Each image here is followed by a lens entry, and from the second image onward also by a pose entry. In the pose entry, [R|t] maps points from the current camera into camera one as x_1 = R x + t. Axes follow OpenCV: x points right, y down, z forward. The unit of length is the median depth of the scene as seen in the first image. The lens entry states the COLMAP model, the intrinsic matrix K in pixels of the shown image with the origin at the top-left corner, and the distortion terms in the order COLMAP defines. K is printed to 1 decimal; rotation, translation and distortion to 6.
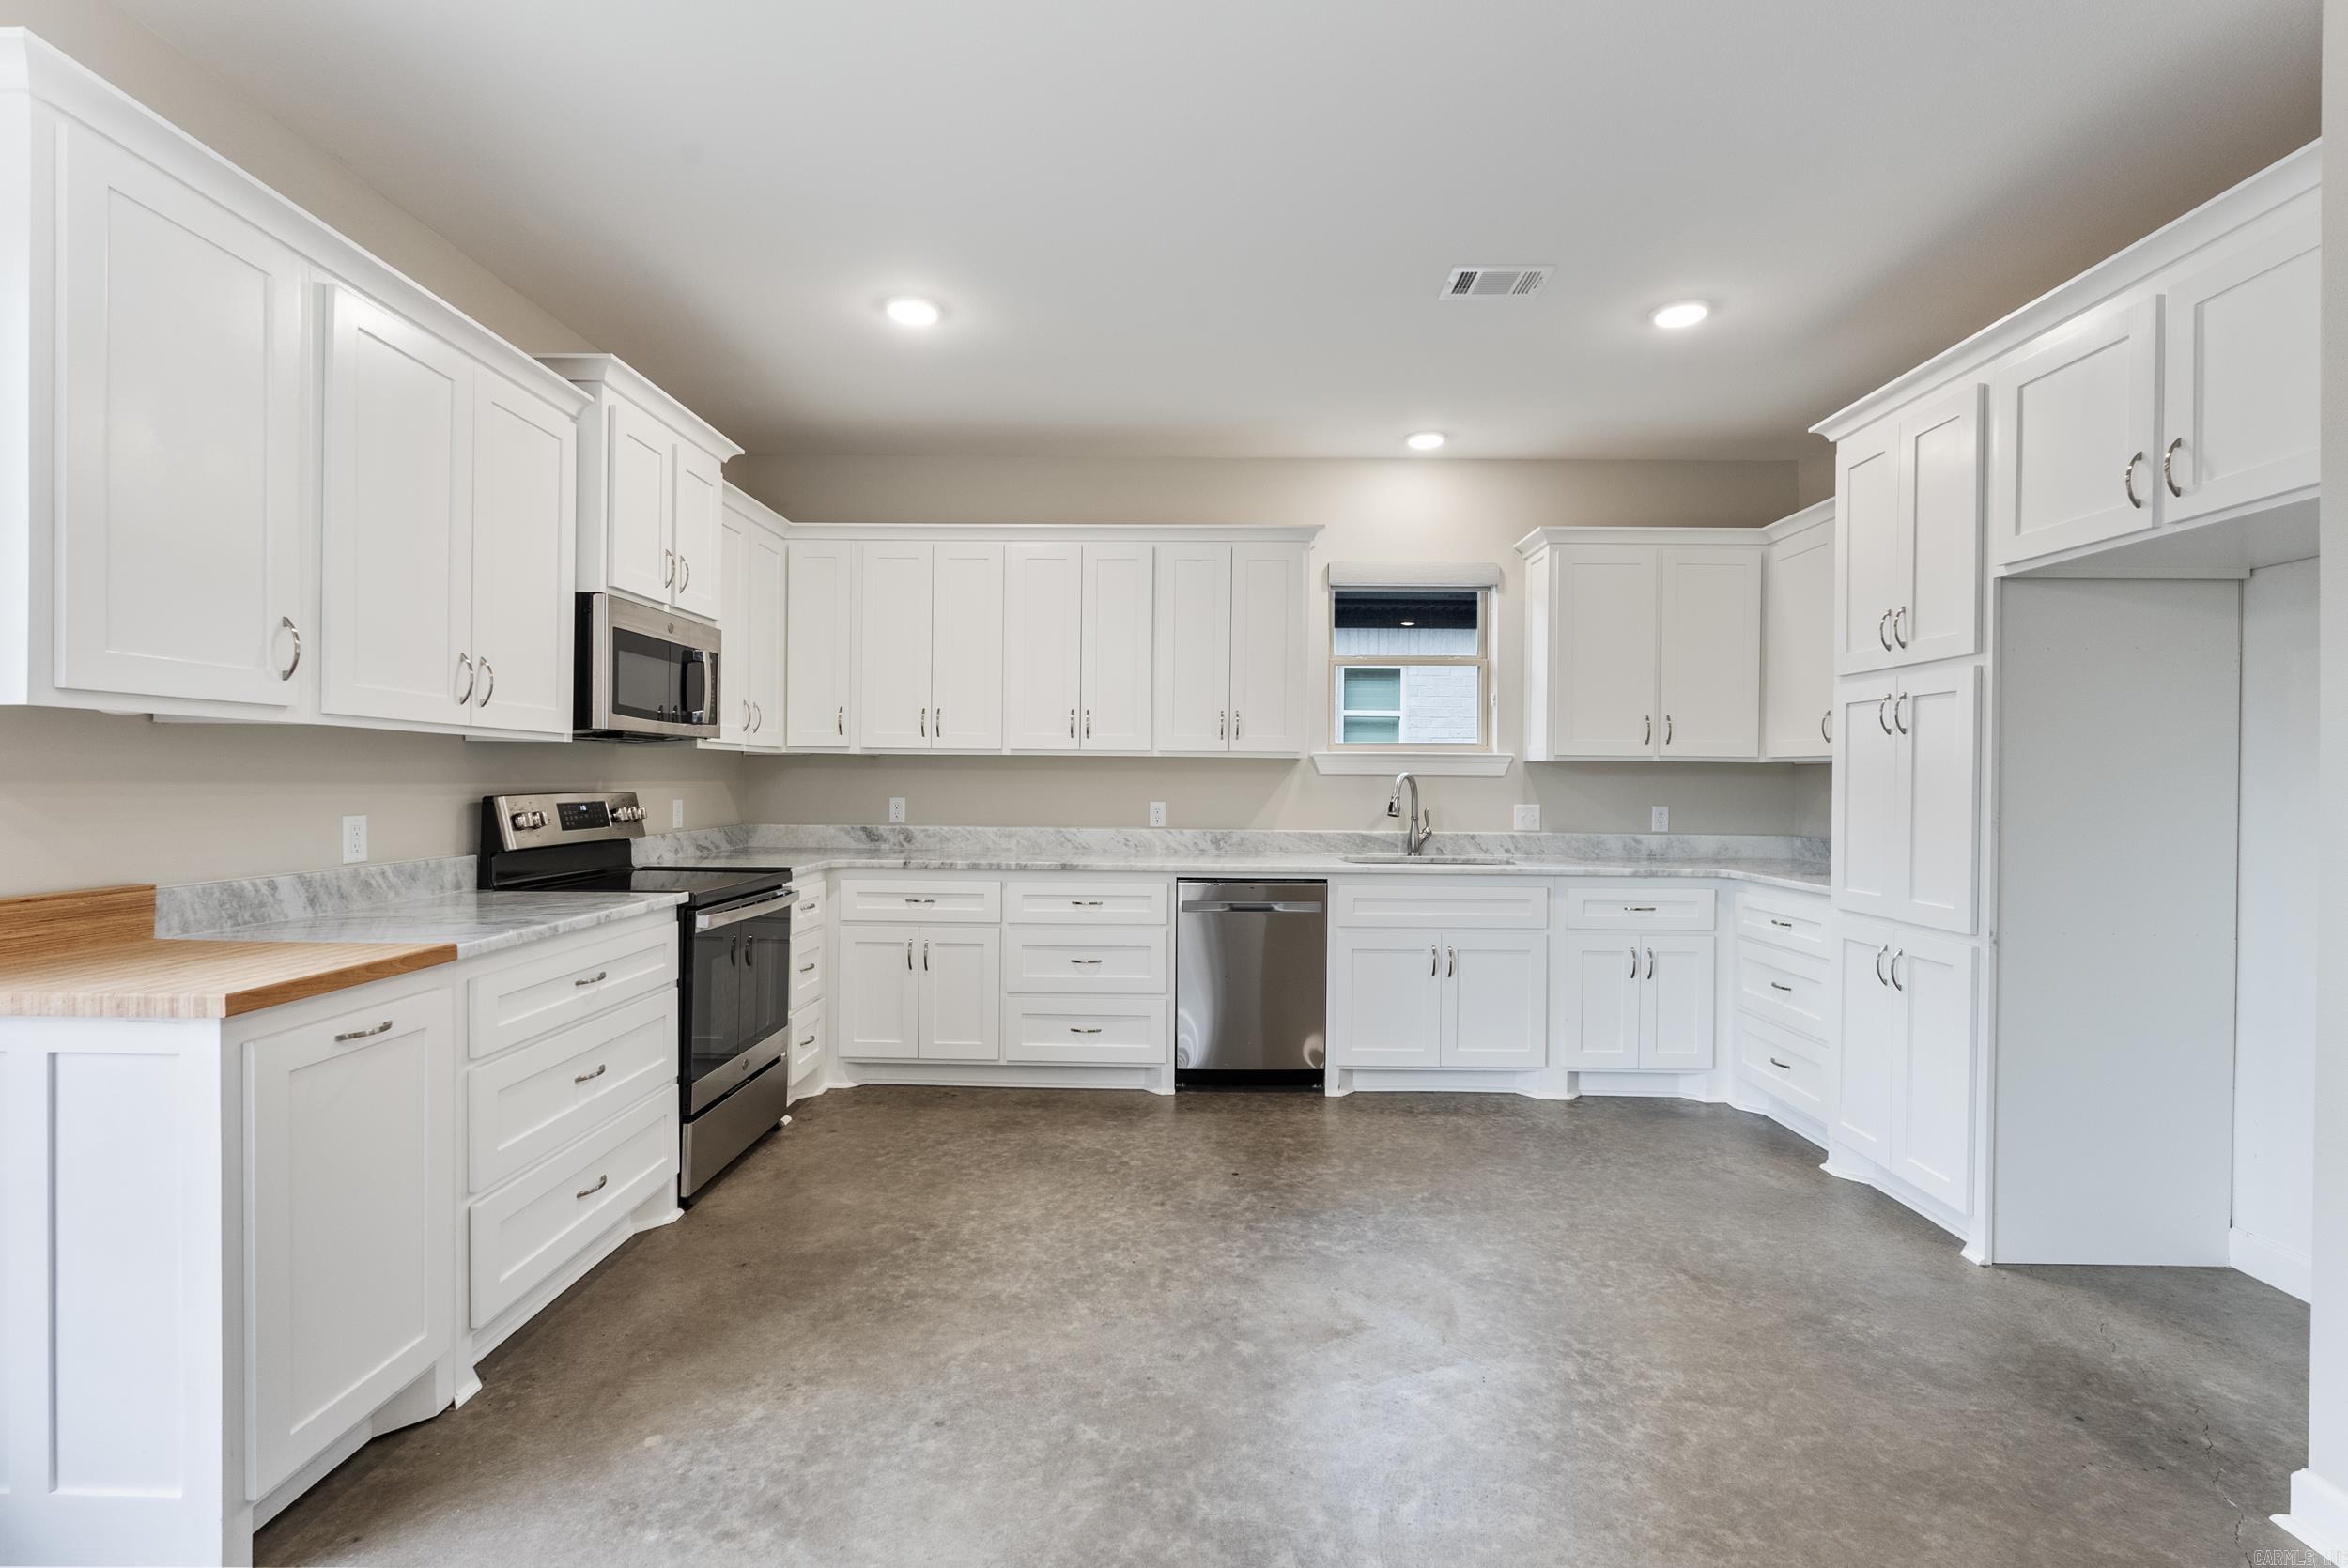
lens RADIAL K [[1035.5, 0, 1177.5], [0, 1035.5, 781.1], [0, 0, 1]] dist [-0.004352, -0.000508]
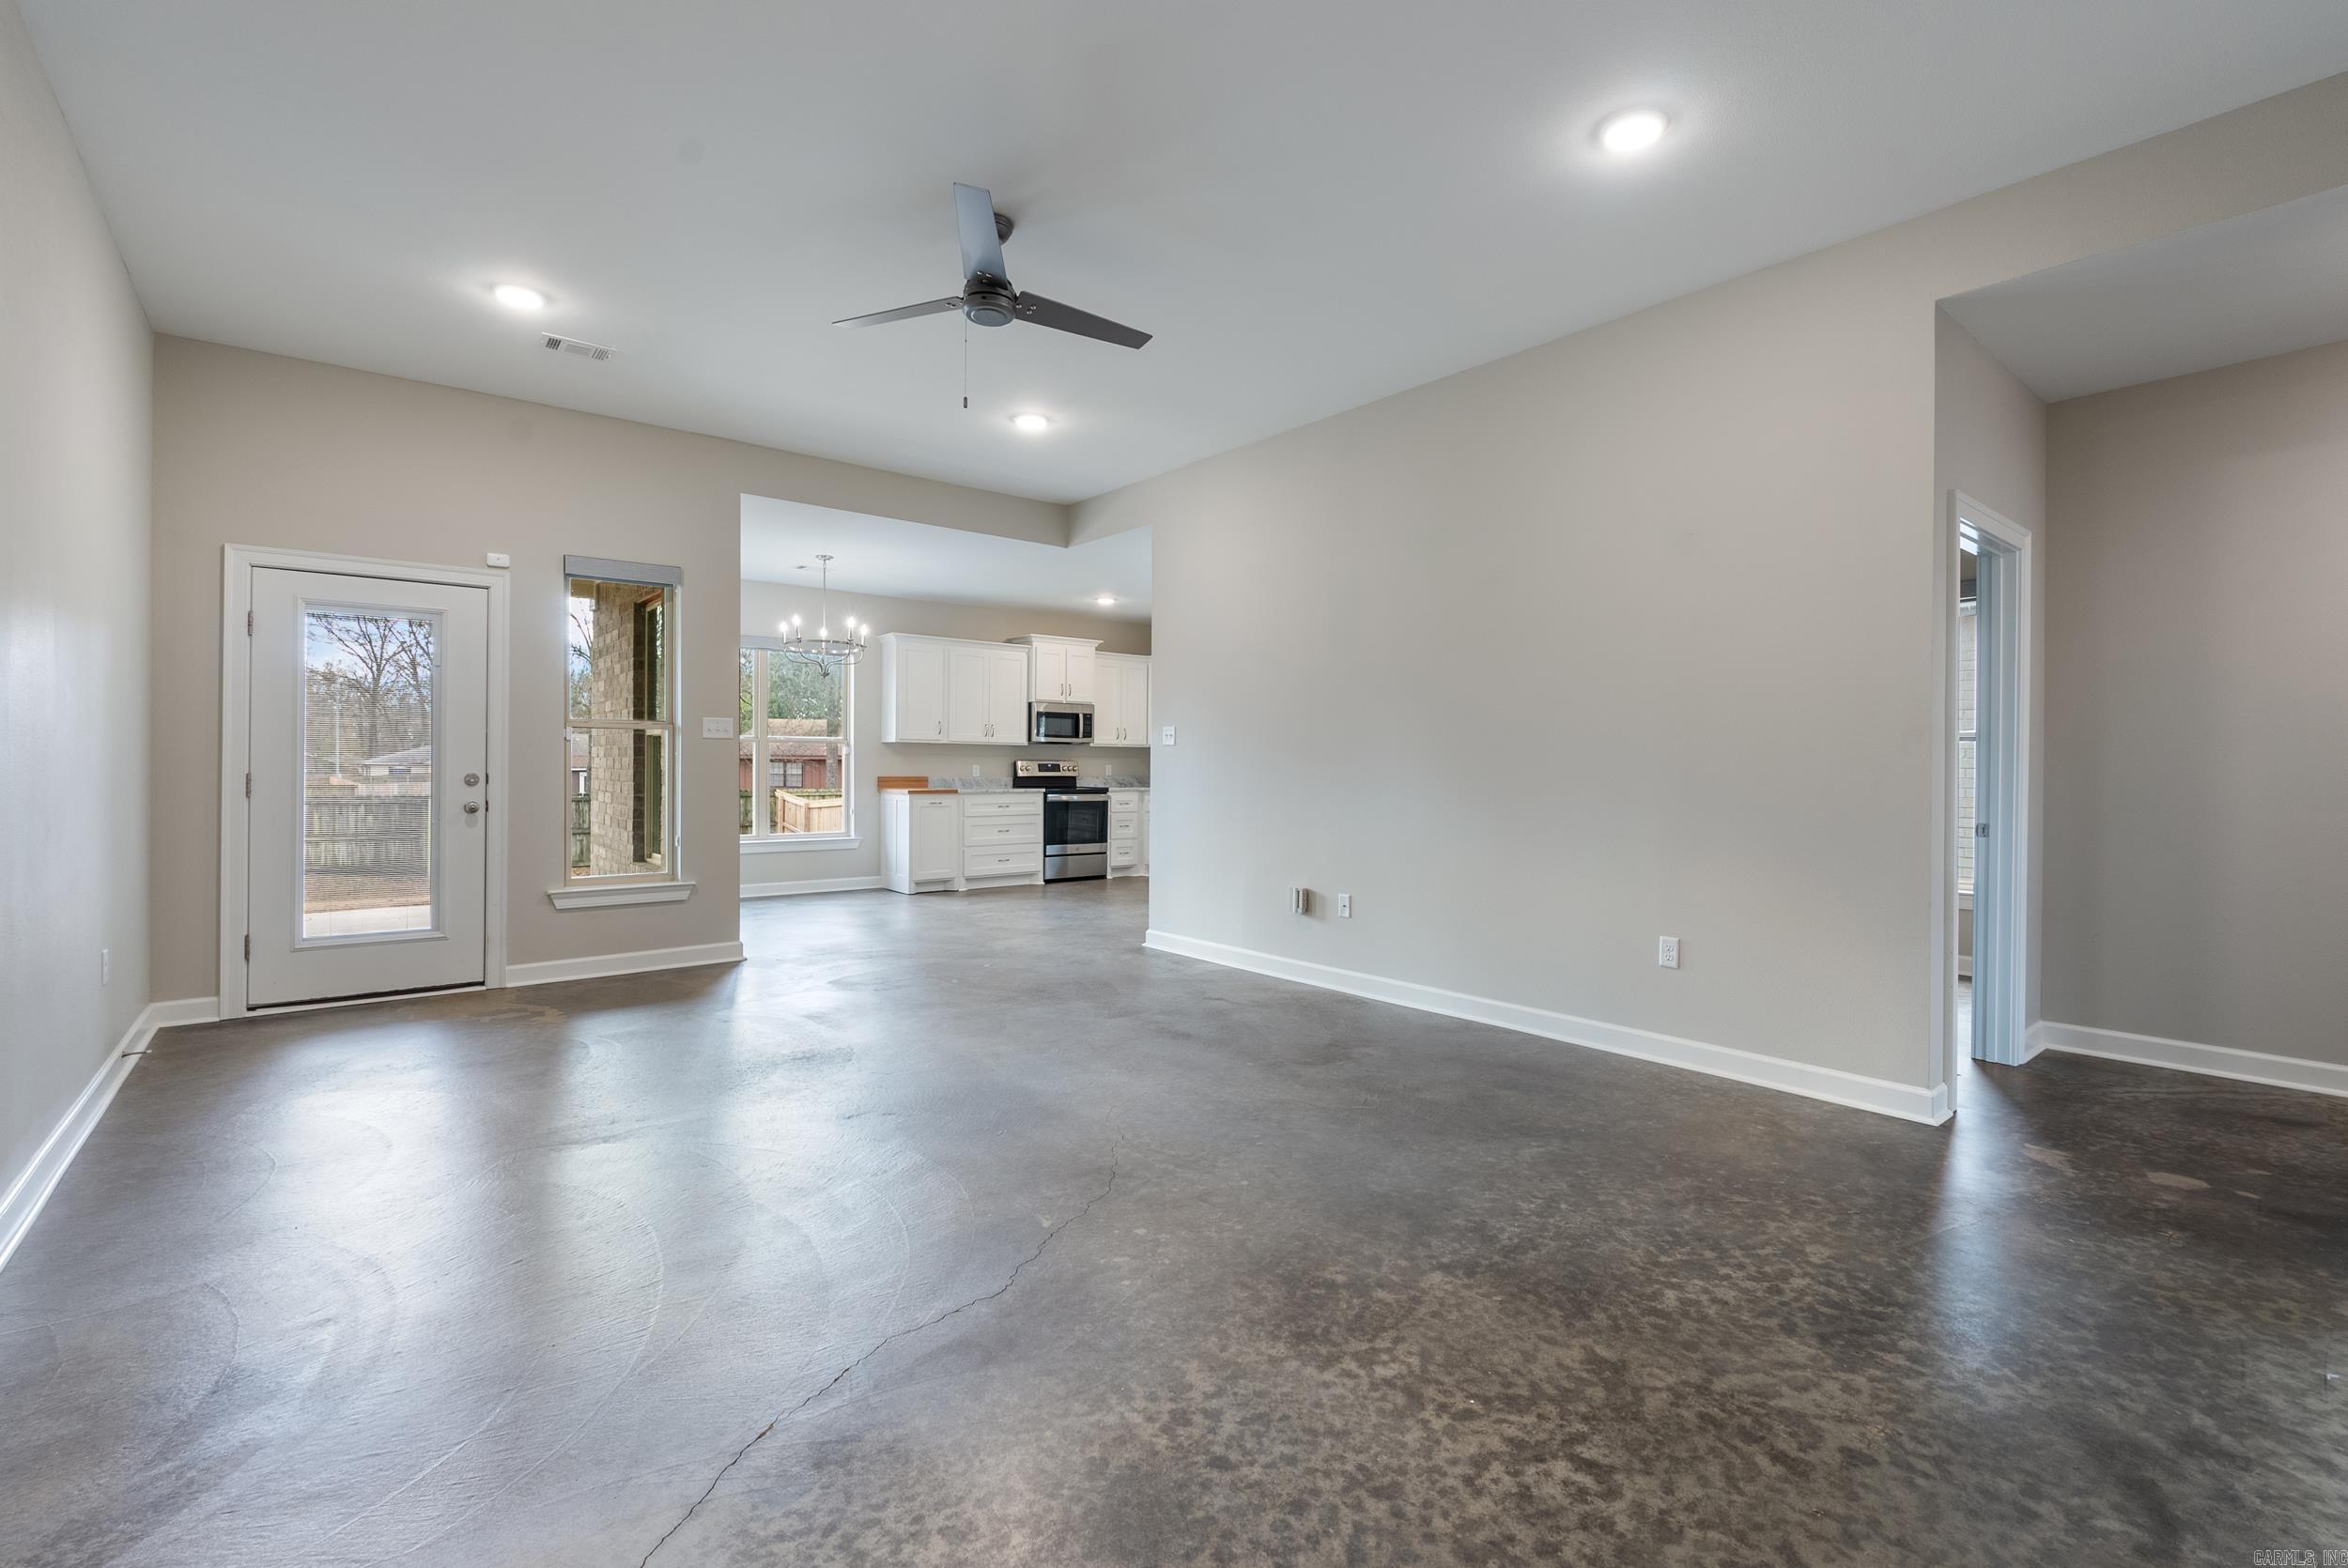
lens RADIAL K [[1035.5, 0, 1185.0], [0, 1035.5, 766.1], [0, 0, 1]] dist [-0.004352, -0.000508]
pose [[0.650747, -0.001612, -0.759293, 2.252428], [-0.003661, 0.999979, -0.005261, 0.045315], [0.759286, 0.006203, 0.650727, -0.810593]]
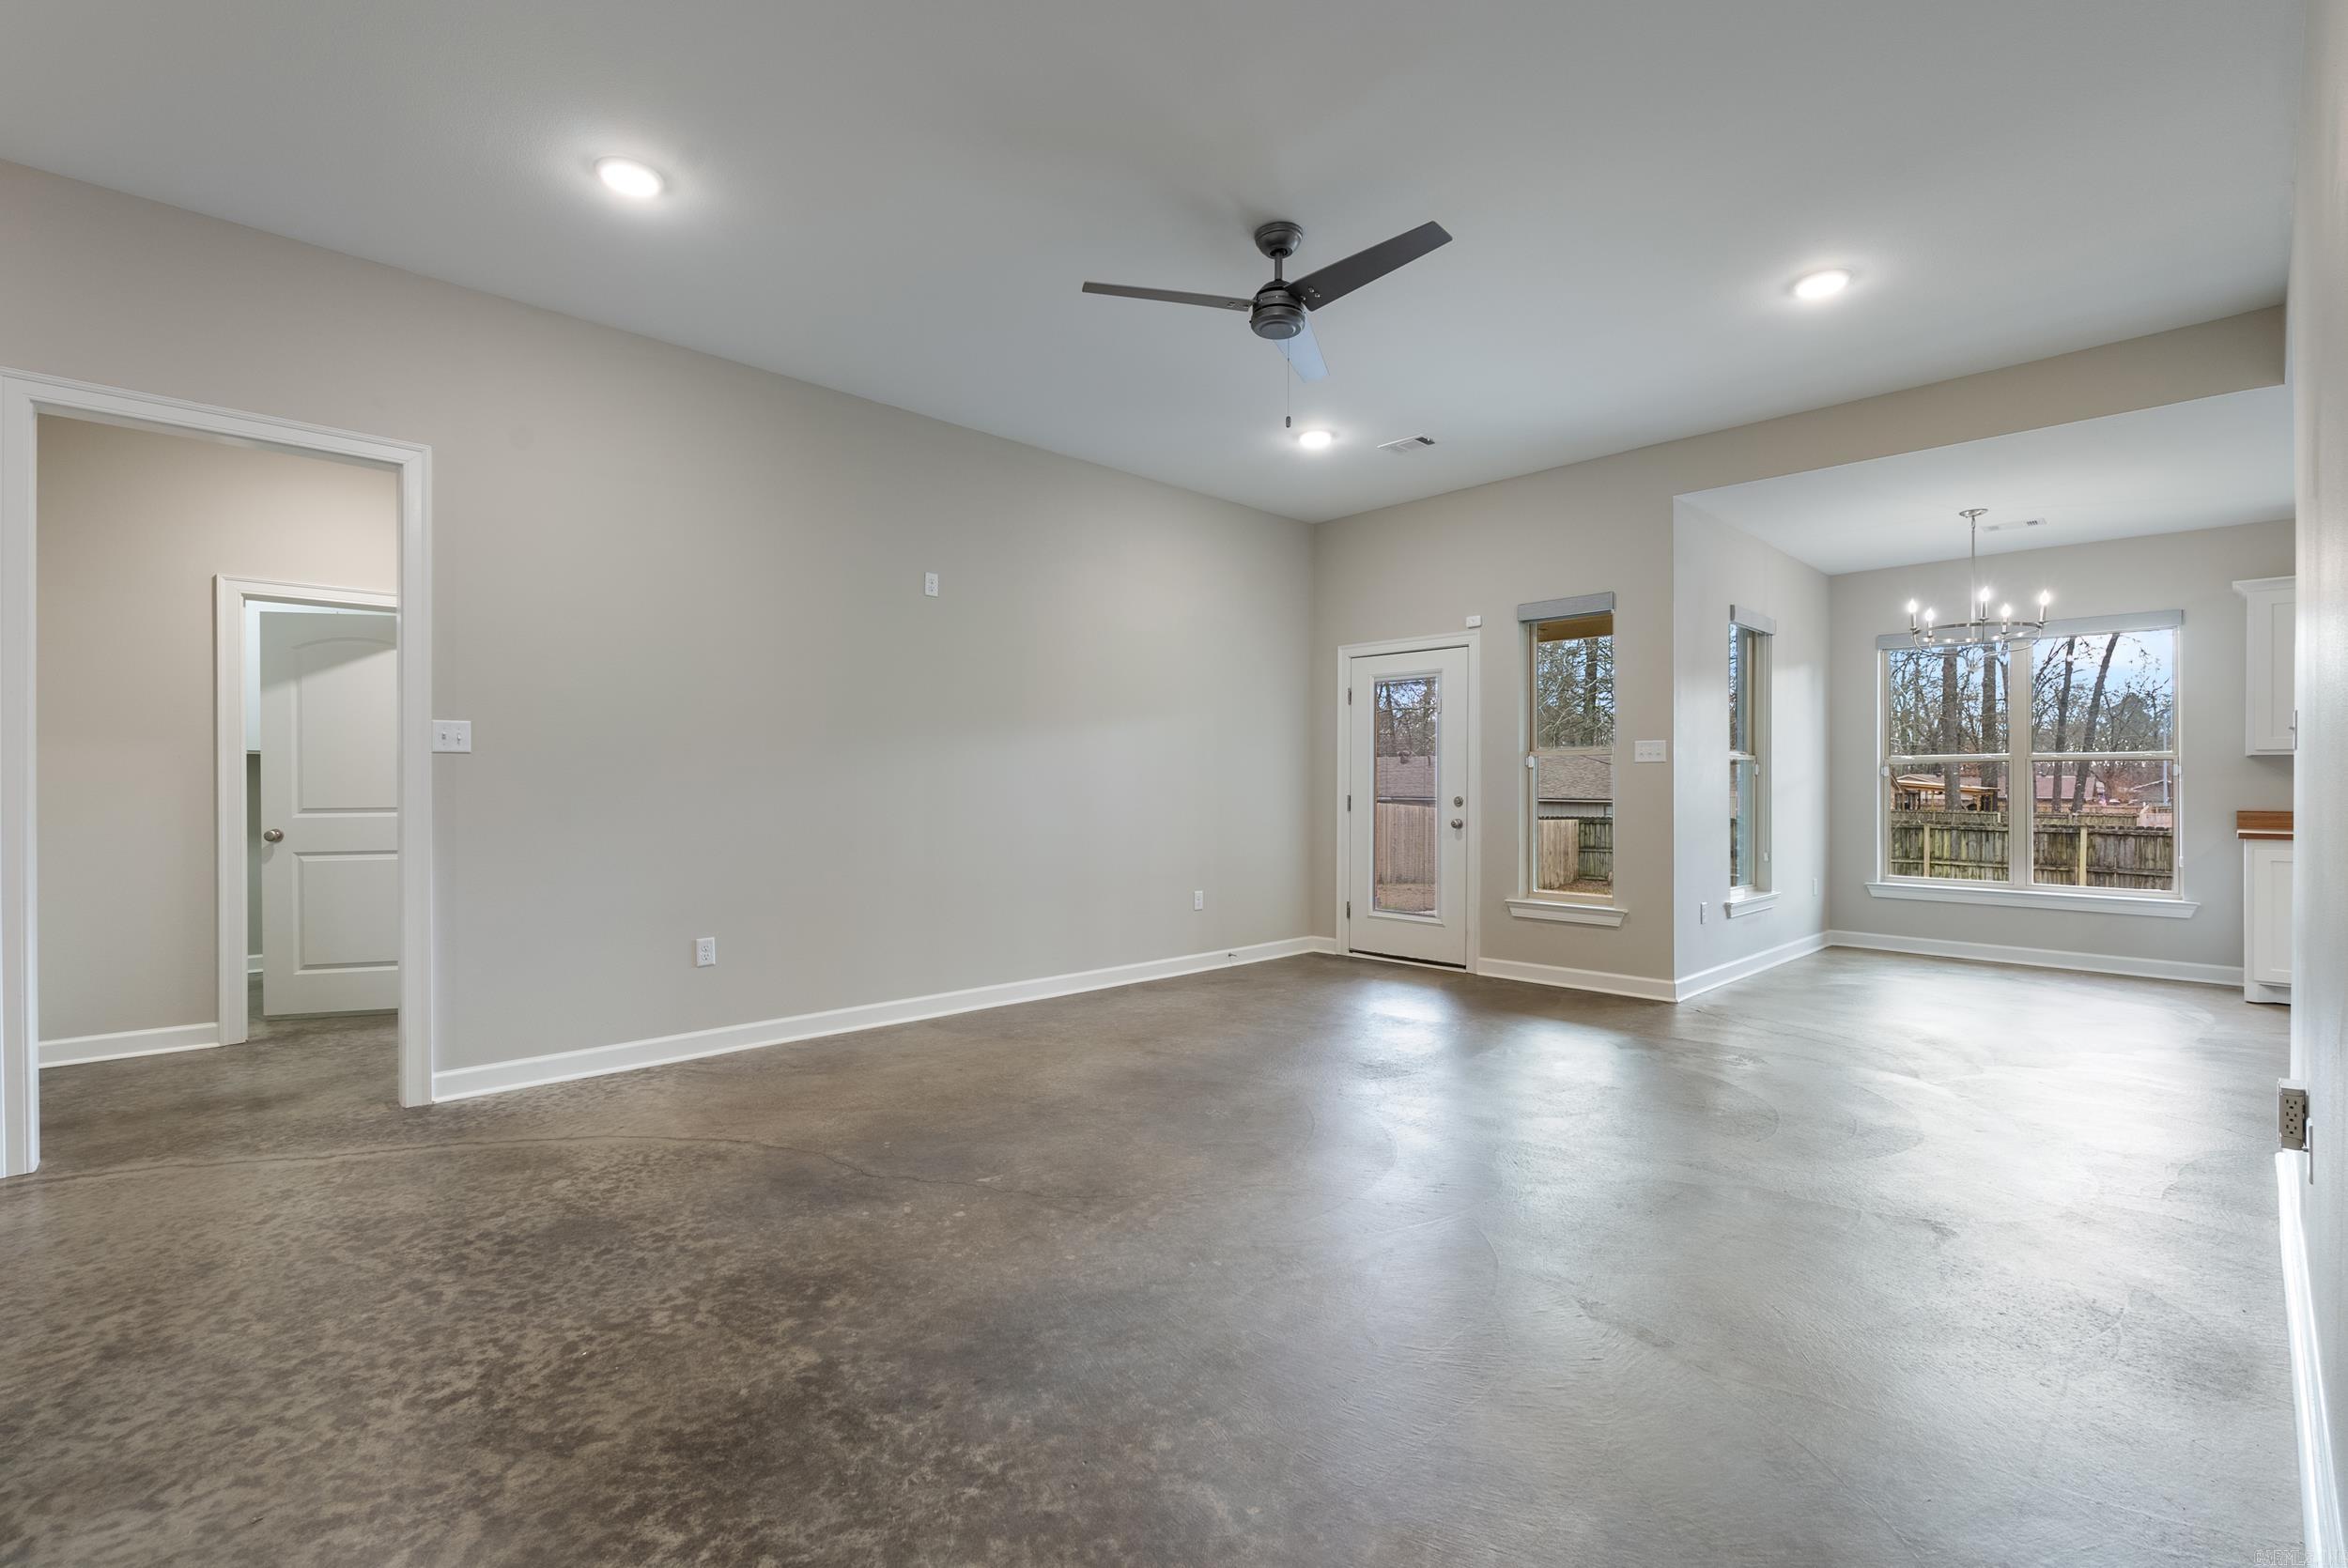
lens RADIAL K [[1035.5, 0, 1178.0], [0, 1035.5, 782.3], [0, 0, 1]] dist [-0.004352, -0.000508]
pose [[-0.707934, -0.009972, -0.706208, 2.109743], [-0.009387, 0.999945, -0.004709, 0.038951], [0.706216, 0.003296, -0.707988, 0.449599]]
